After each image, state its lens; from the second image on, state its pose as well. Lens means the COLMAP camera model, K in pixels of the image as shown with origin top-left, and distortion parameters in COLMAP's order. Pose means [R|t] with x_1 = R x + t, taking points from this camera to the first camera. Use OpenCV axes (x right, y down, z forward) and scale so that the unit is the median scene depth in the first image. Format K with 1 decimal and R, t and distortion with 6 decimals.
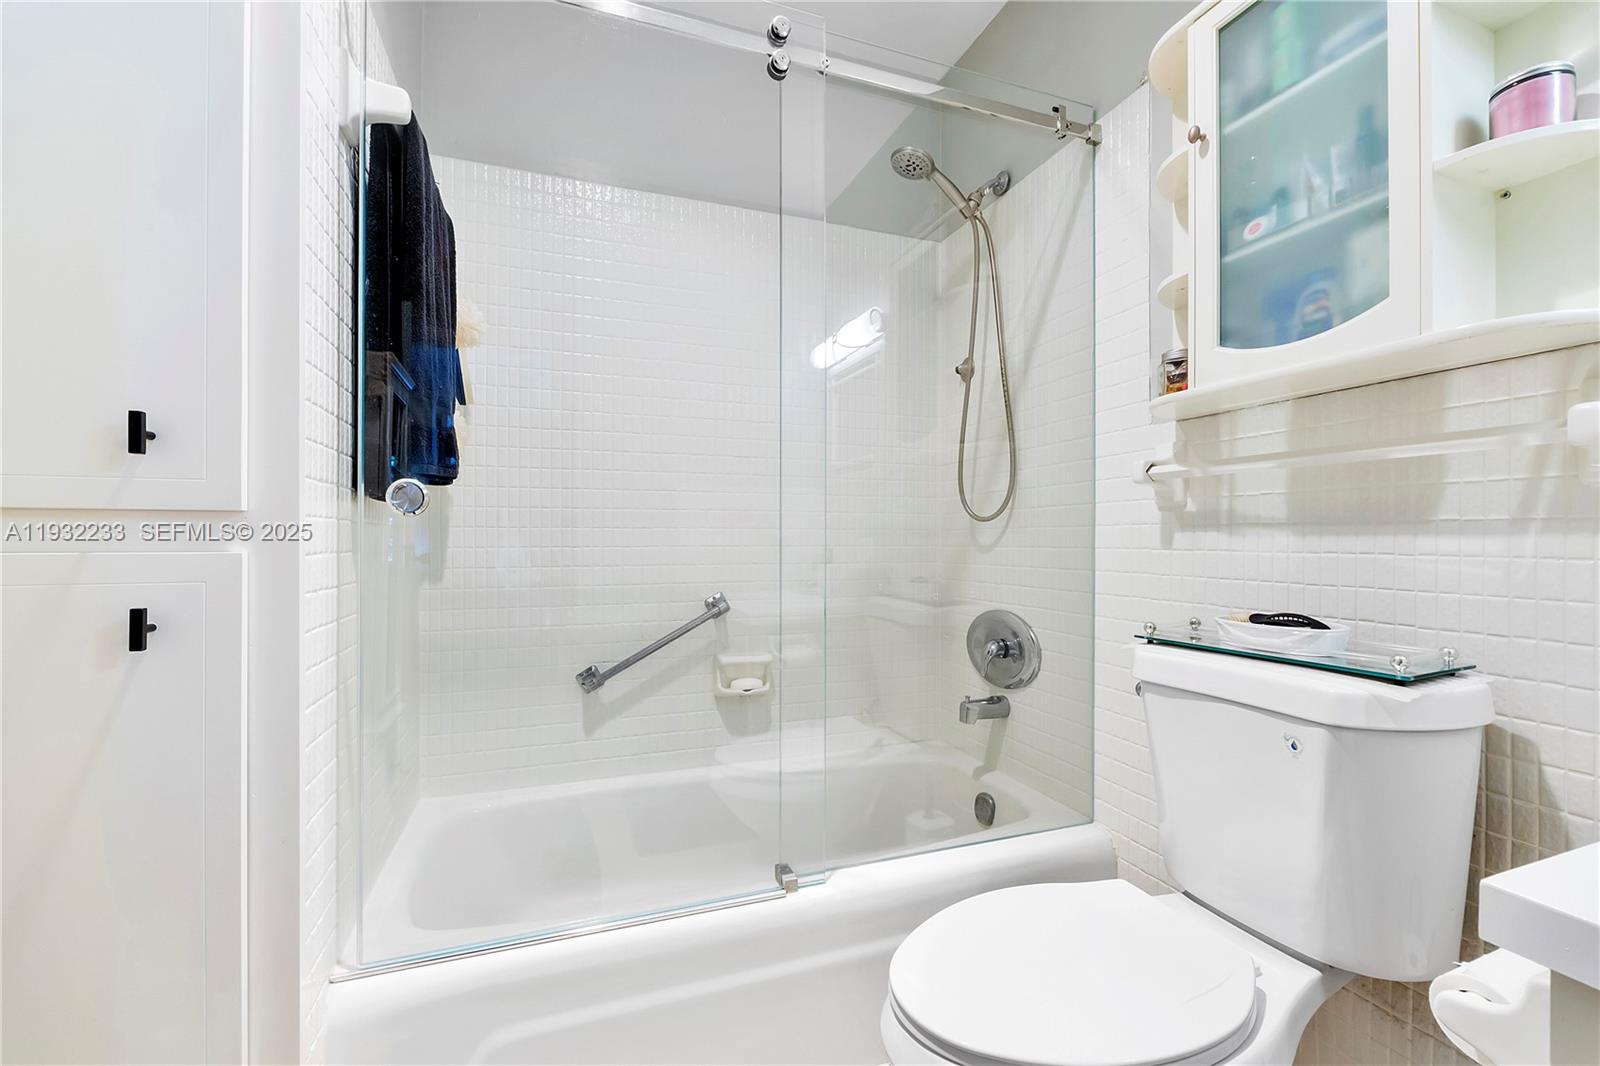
lens RADIAL K [[681.0, 0, 829.8], [0, 681.0, 560.8], [0, 0, 1]] dist [-0.001402, -0.010797]
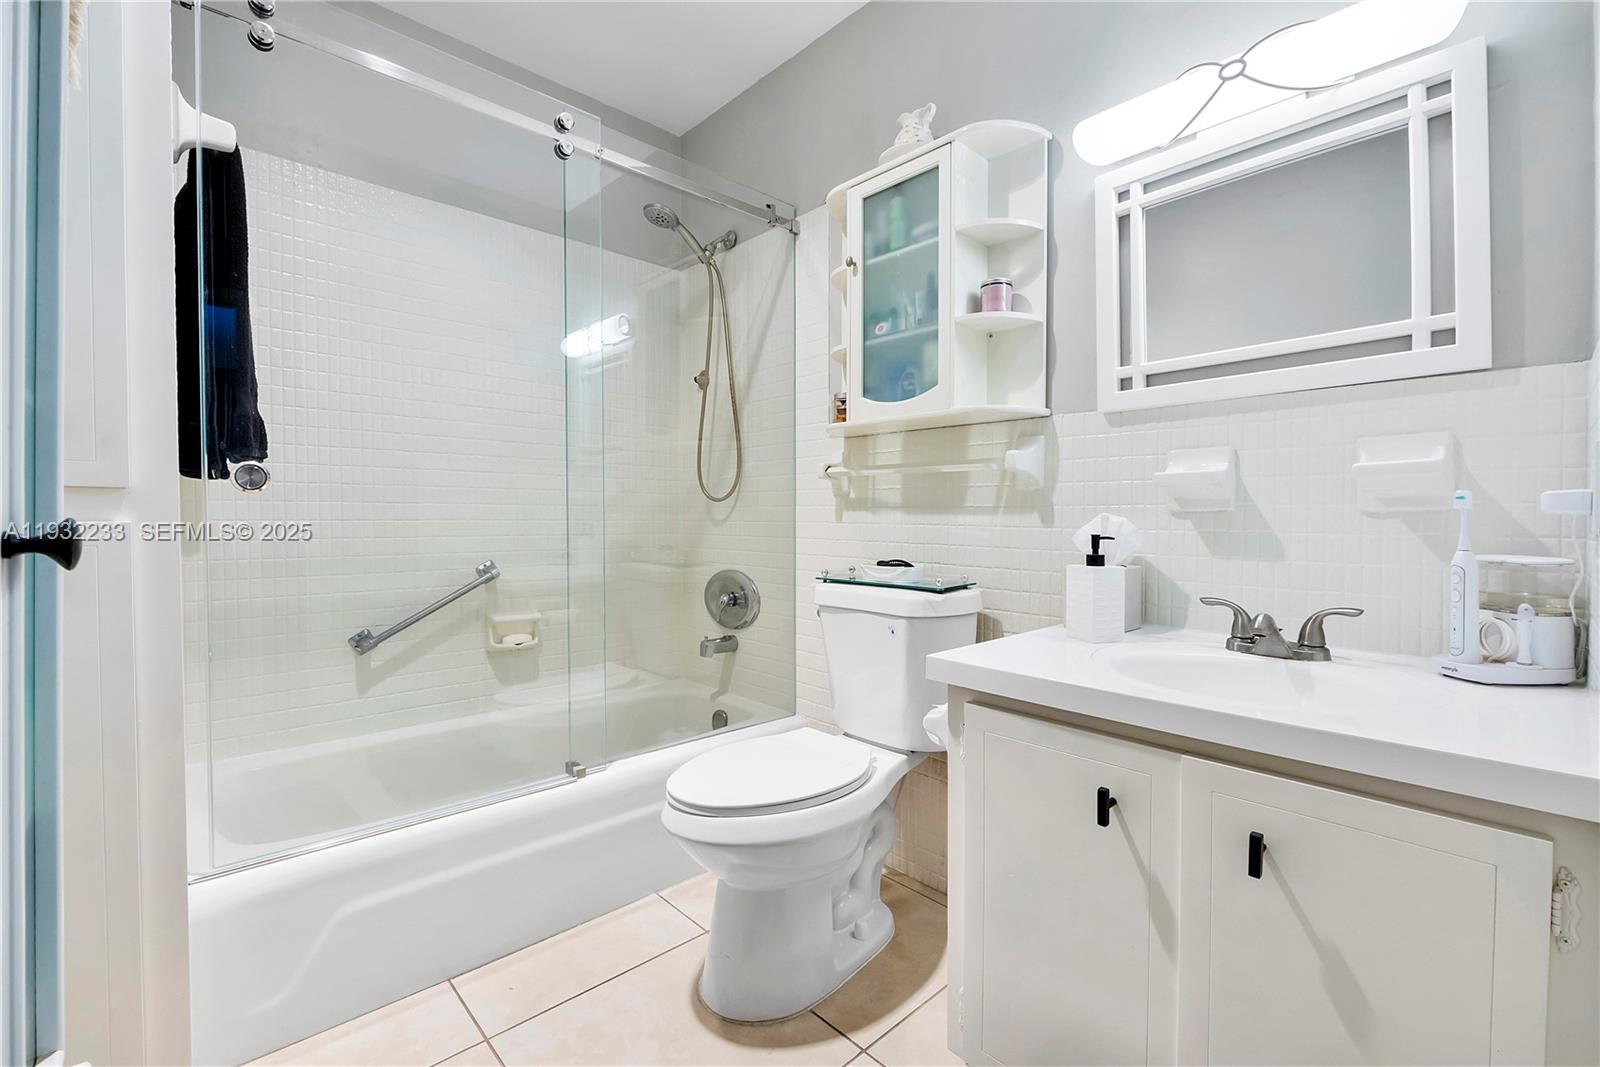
lens RADIAL K [[683.6, 0, 795.3], [0, 683.6, 534.1], [0, 0, 1]] dist [-0.001022, -0.000114]
pose [[0.941260, -0.003697, 0.337661, -0.094568], [0.004932, 0.999984, -0.002797, 0.010899], [-0.337646, 0.004298, 0.941263, -0.348990]]
